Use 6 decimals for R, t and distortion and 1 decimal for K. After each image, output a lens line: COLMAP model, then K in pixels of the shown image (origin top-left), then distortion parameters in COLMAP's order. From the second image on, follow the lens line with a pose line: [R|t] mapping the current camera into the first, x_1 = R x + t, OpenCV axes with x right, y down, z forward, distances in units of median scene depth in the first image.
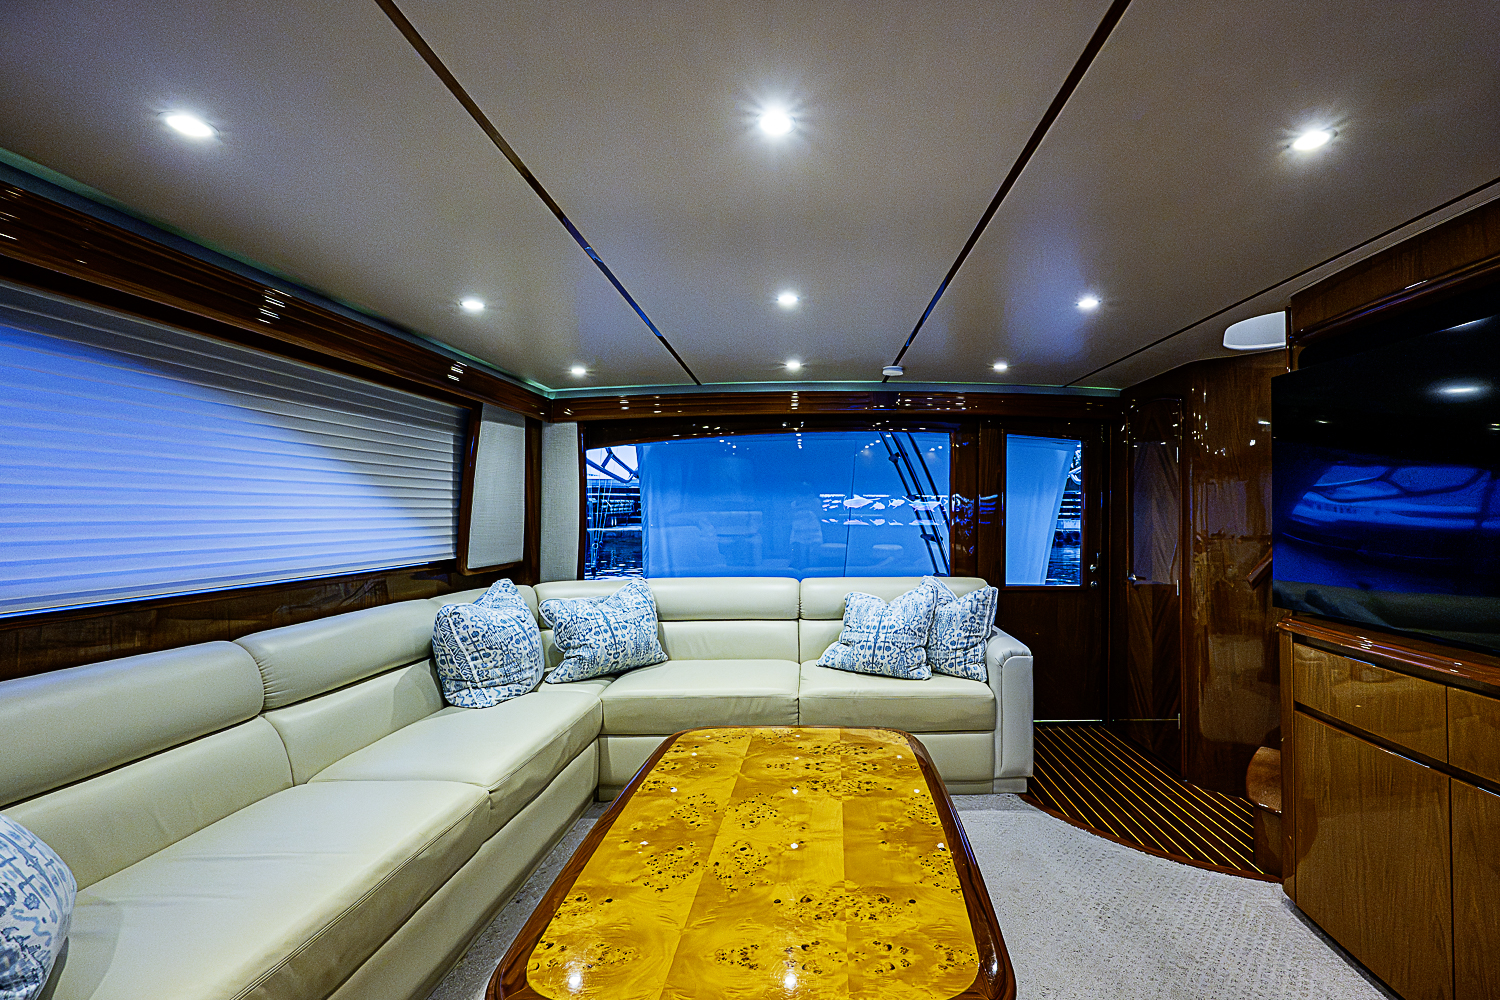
lens RADIAL K [[610.4, 0, 811.8], [0, 610.4, 498.0], [0, 0, 1]] dist [0.002850, 0.000062]
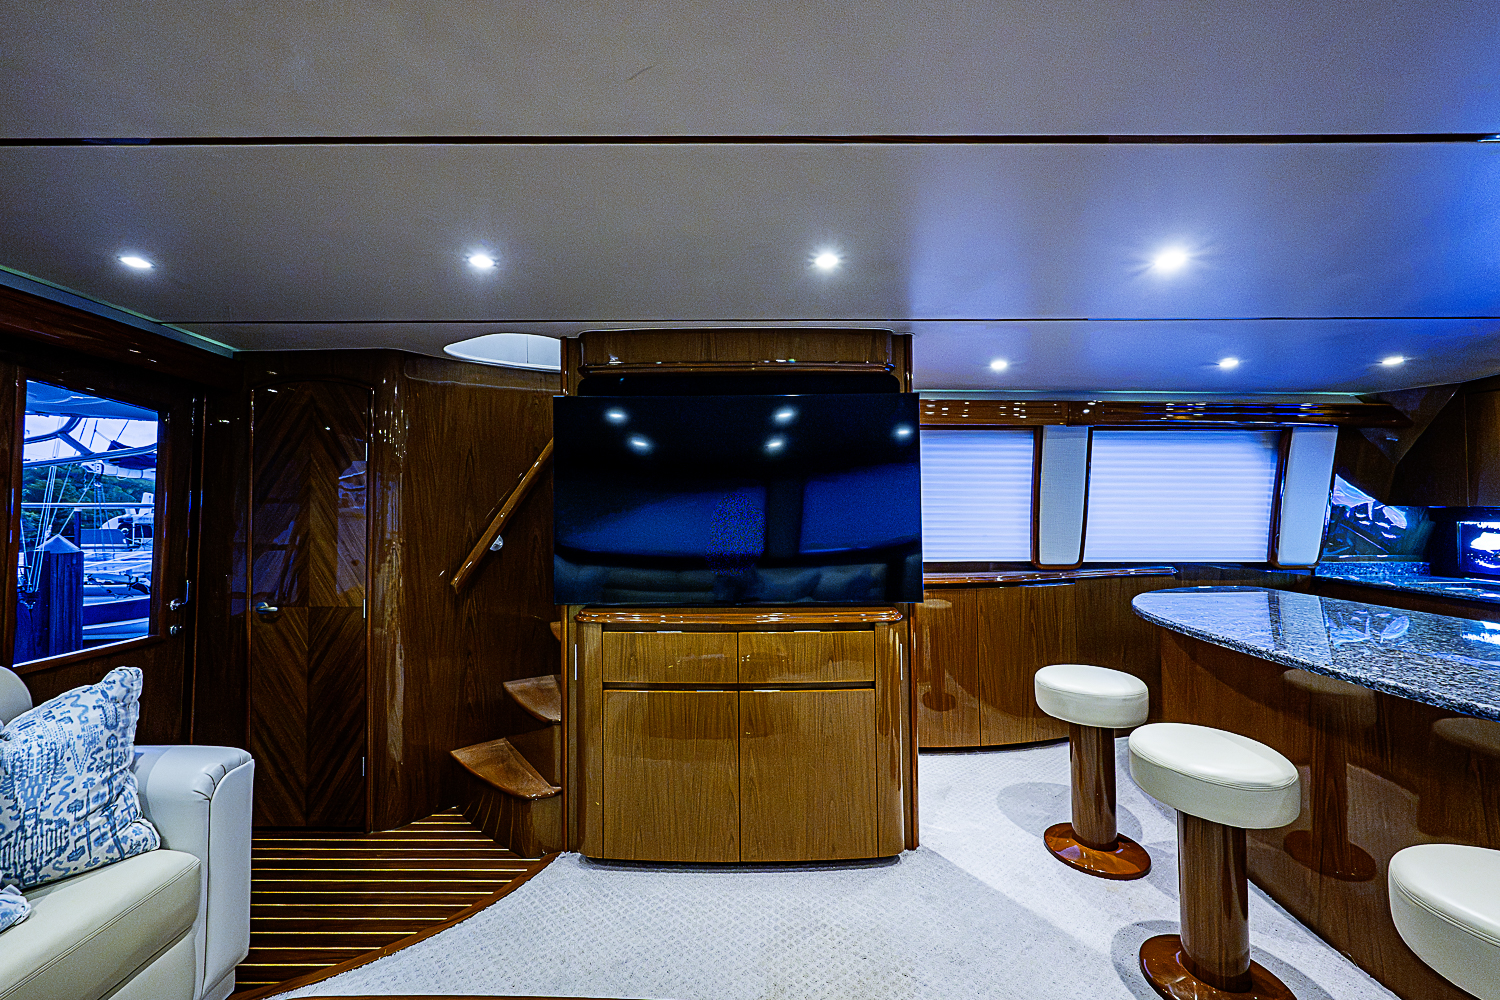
lens RADIAL K [[598.4, 0, 734.1], [0, 598.4, 492.6], [0, 0, 1]] dist [0.000447, -0.000007]
pose [[0.016766, 0.021713, 0.999624, -0.234573], [-0.022740, 0.999514, -0.021329, -0.009012], [-0.999601, -0.022374, 0.017252, 0.486415]]
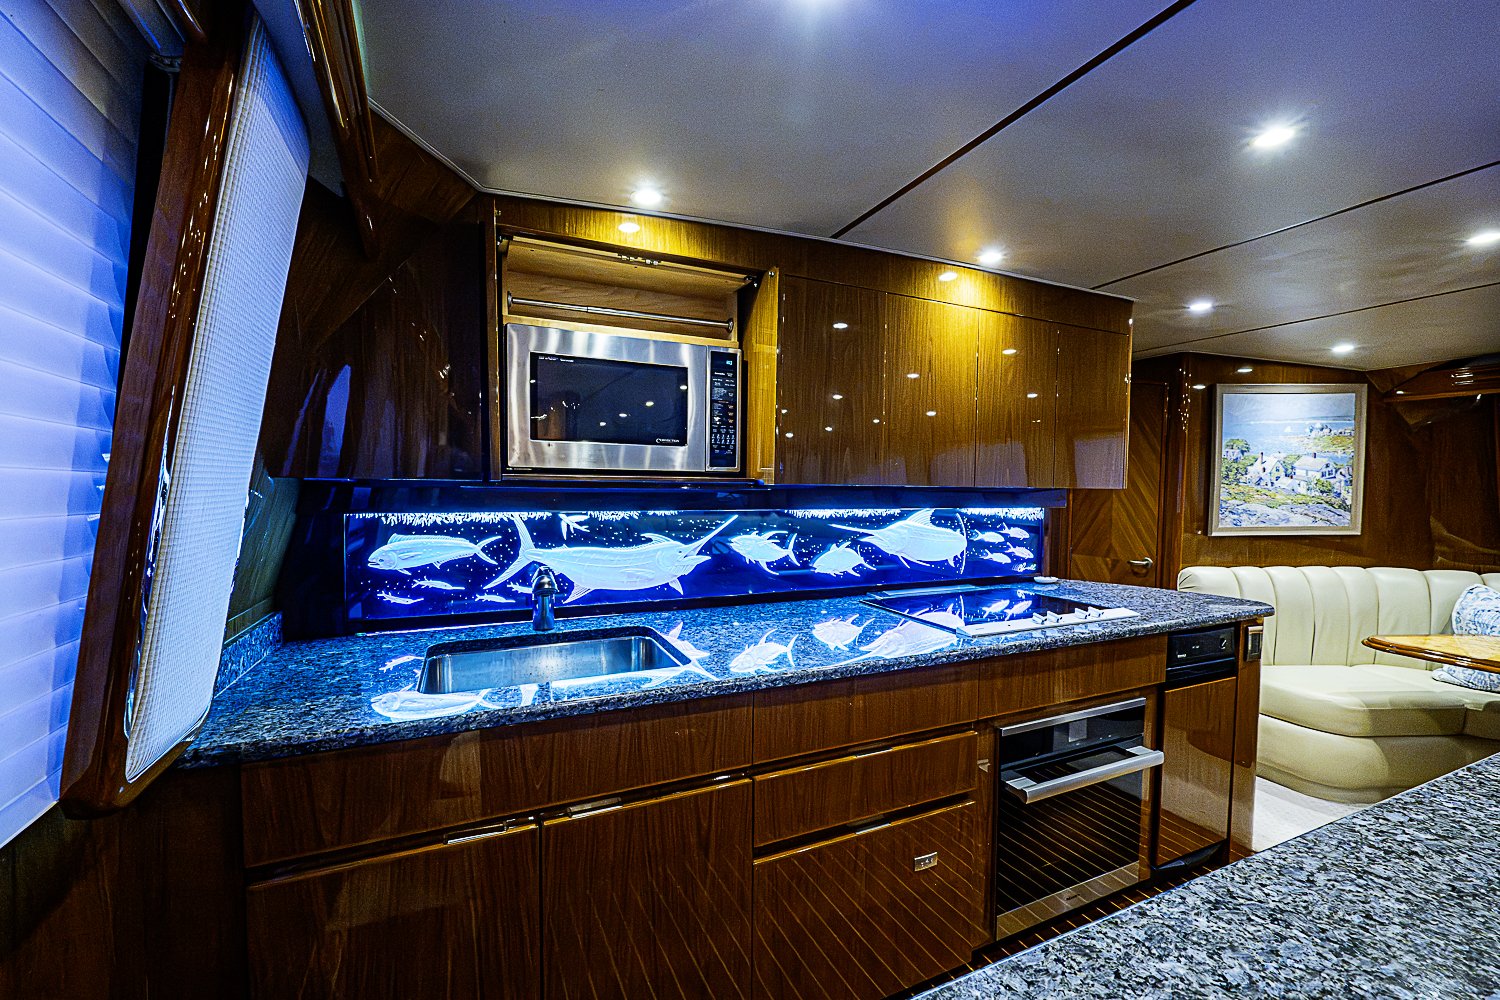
lens RADIAL K [[575.3, 0, 755.6], [0, 575.3, 524.7], [0, 0, 1]] dist [-0.000196, 0.000101]
pose [[-0.921060, 0.015141, -0.389127, 0.871594], [-0.000867, 0.999162, 0.040930, -0.021048], [0.389420, 0.038037, -0.920275, -0.330591]]
